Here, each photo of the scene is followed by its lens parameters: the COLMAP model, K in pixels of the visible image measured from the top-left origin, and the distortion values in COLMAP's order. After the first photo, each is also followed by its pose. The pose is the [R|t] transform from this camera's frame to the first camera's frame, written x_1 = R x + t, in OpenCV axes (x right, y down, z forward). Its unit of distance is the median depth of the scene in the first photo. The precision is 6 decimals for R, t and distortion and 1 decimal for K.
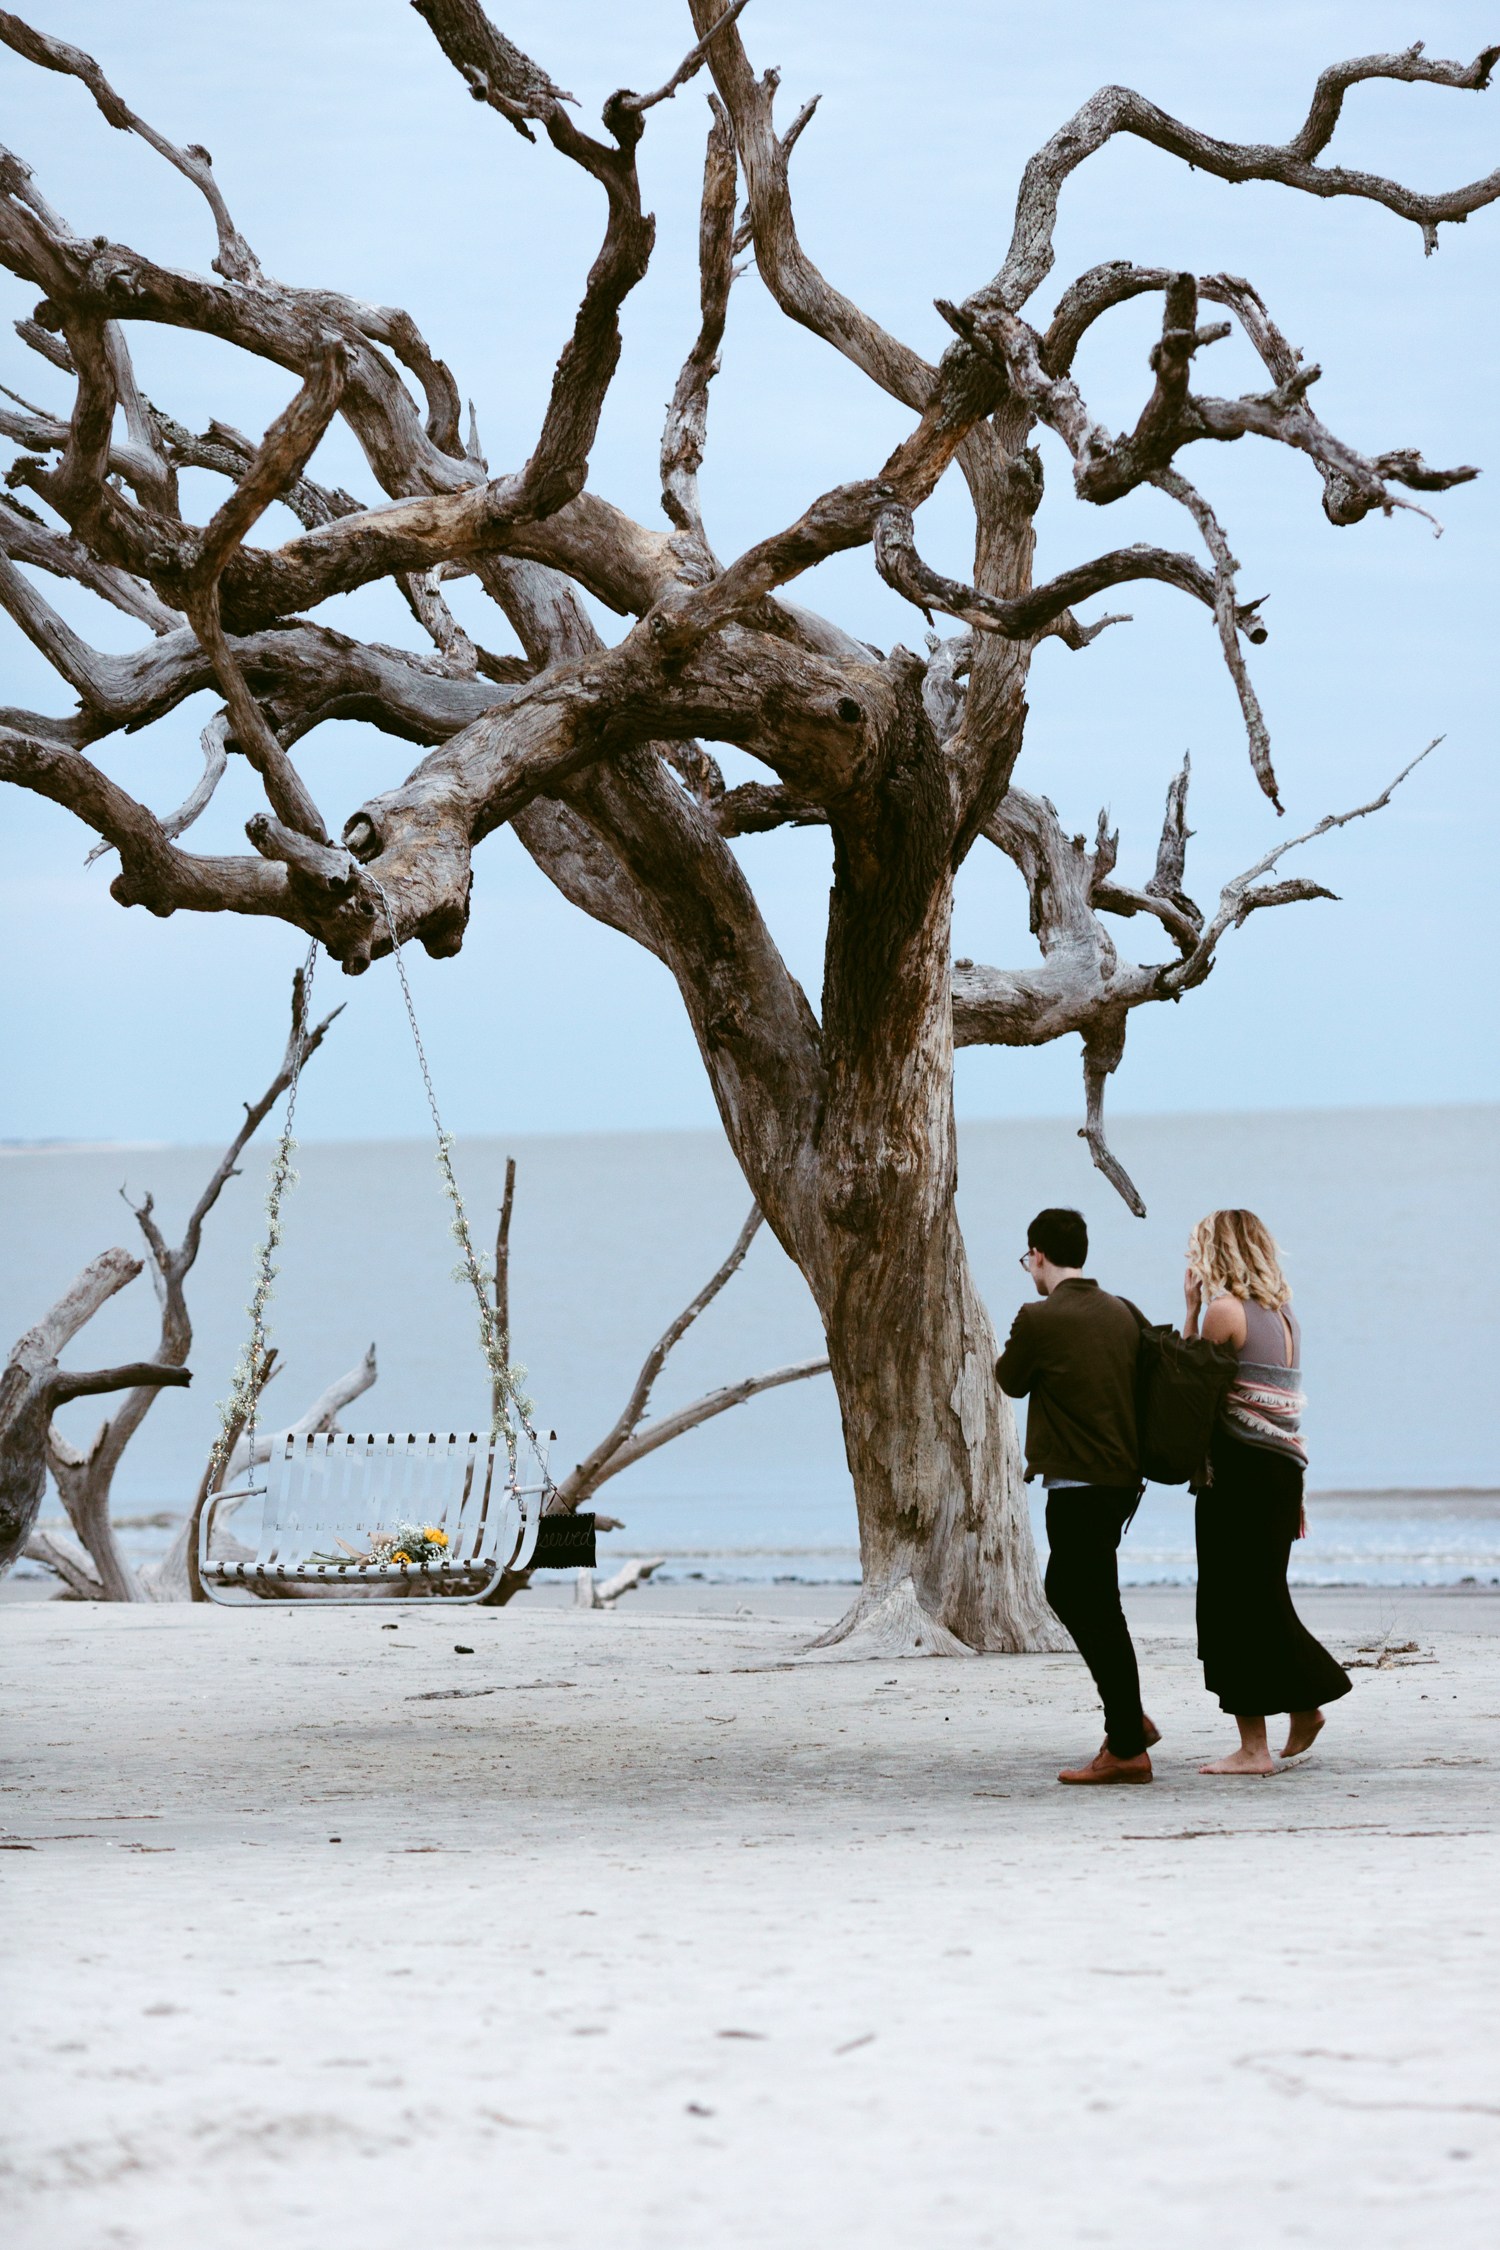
lens RADIAL K [[8987.2, 0, 757.6], [0, 8987.2, 1269.3], [0, 0, 1]] dist [-0.035007, -2.158076]
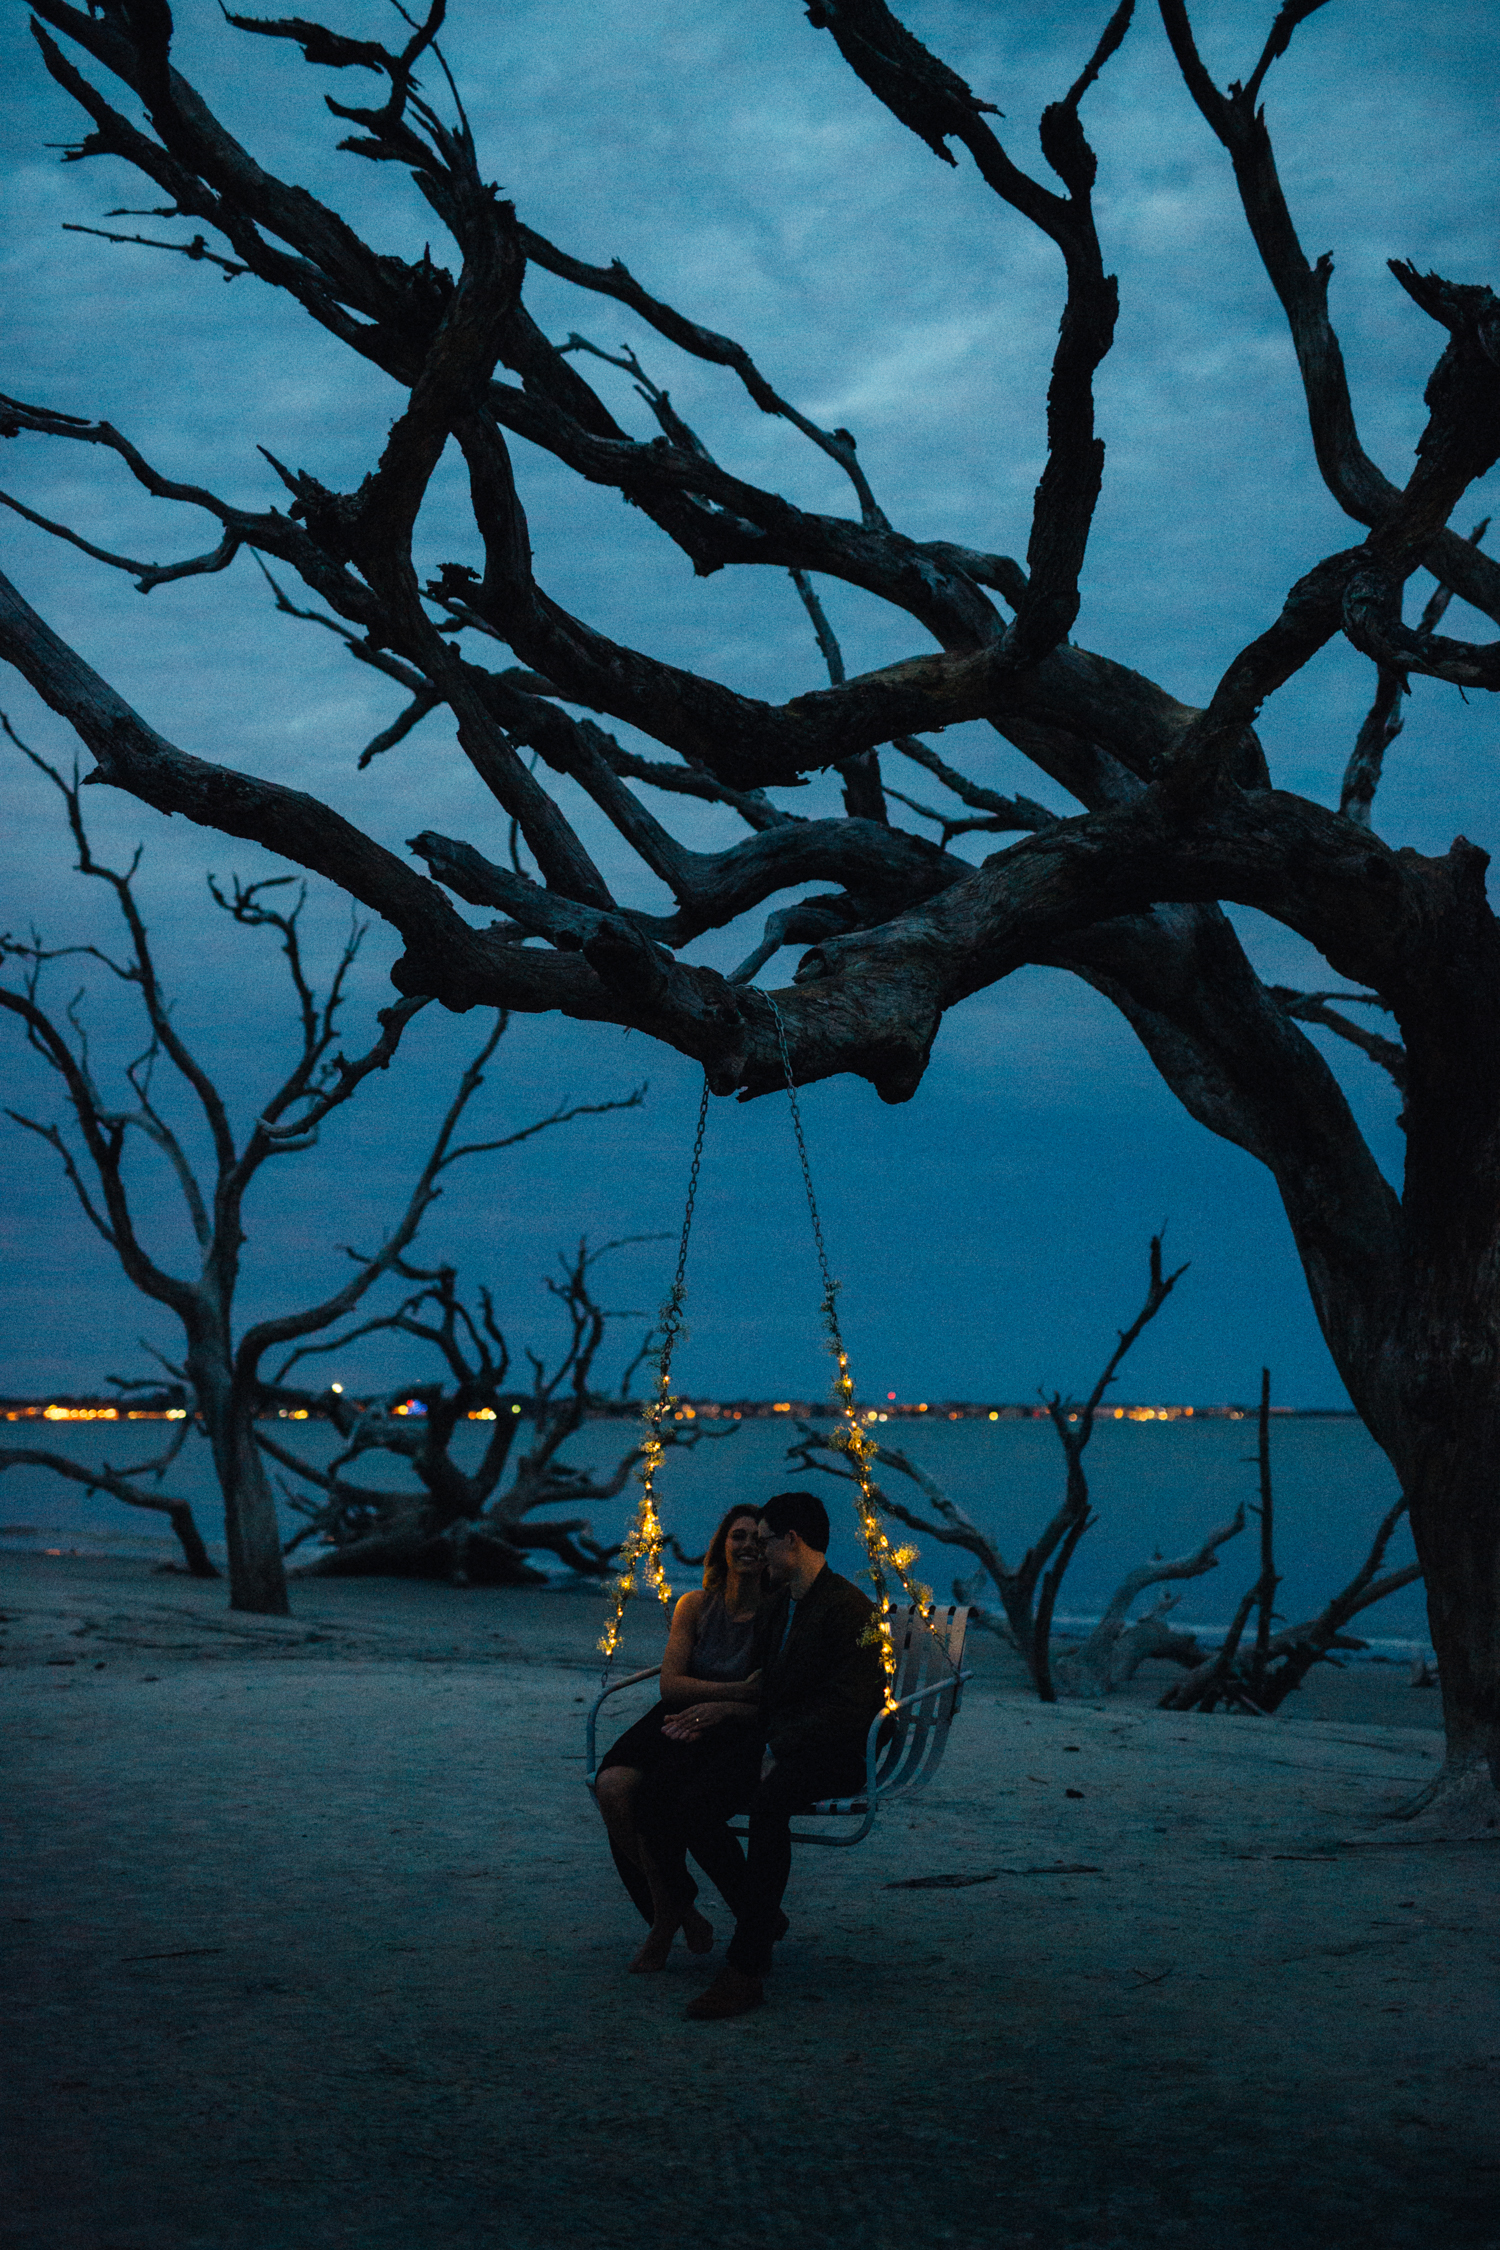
lens RADIAL K [[3086.5, 0, 771.9], [0, 3086.5, 1151.3], [0, 0, 1]] dist [0.001710, 0.062689]
pose [[0.955635, 0.006507, -0.294482, 0.044424], [-0.035011, 0.995178, -0.091625, 0.000200], [0.292466, 0.097870, 0.951255, 0.653941]]
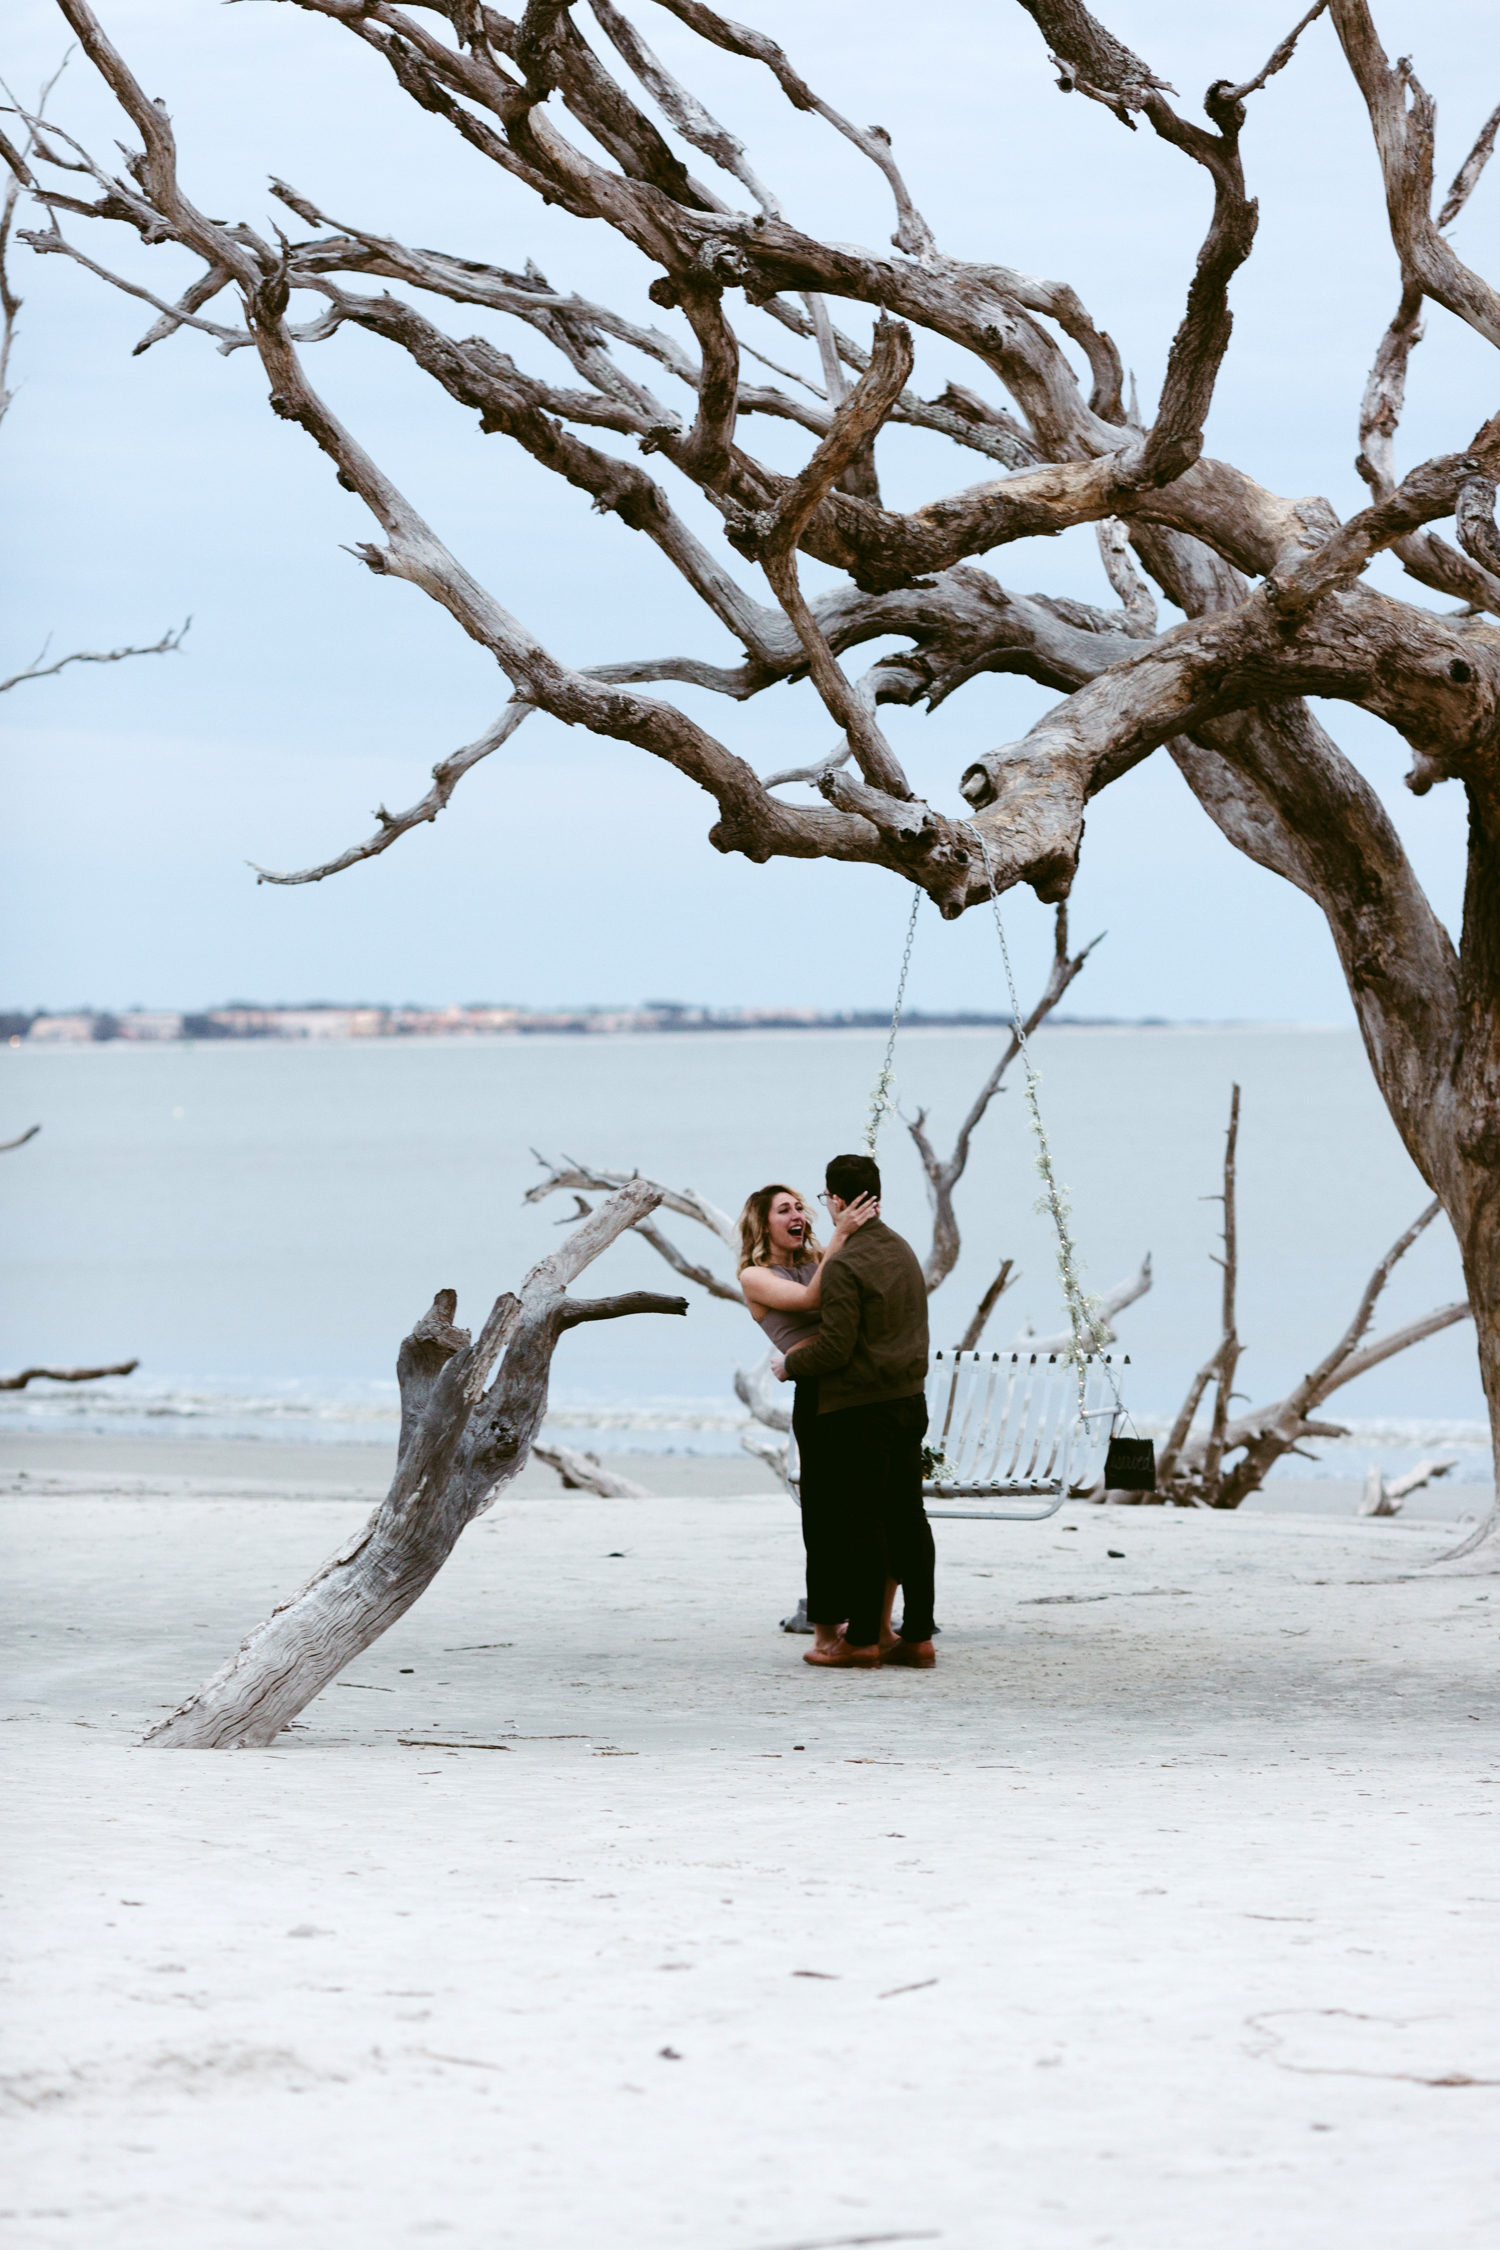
lens RADIAL K [[8489.8, 0, 752.1], [0, 8489.8, 1296.4], [0, 0, 1]] dist [-0.107262, 0.332696]
pose [[0.990565, 0.021071, -0.135416, 0.062255], [-0.018613, 0.999639, 0.019387, -0.006752], [0.135775, -0.016684, 0.990599, 0.007724]]
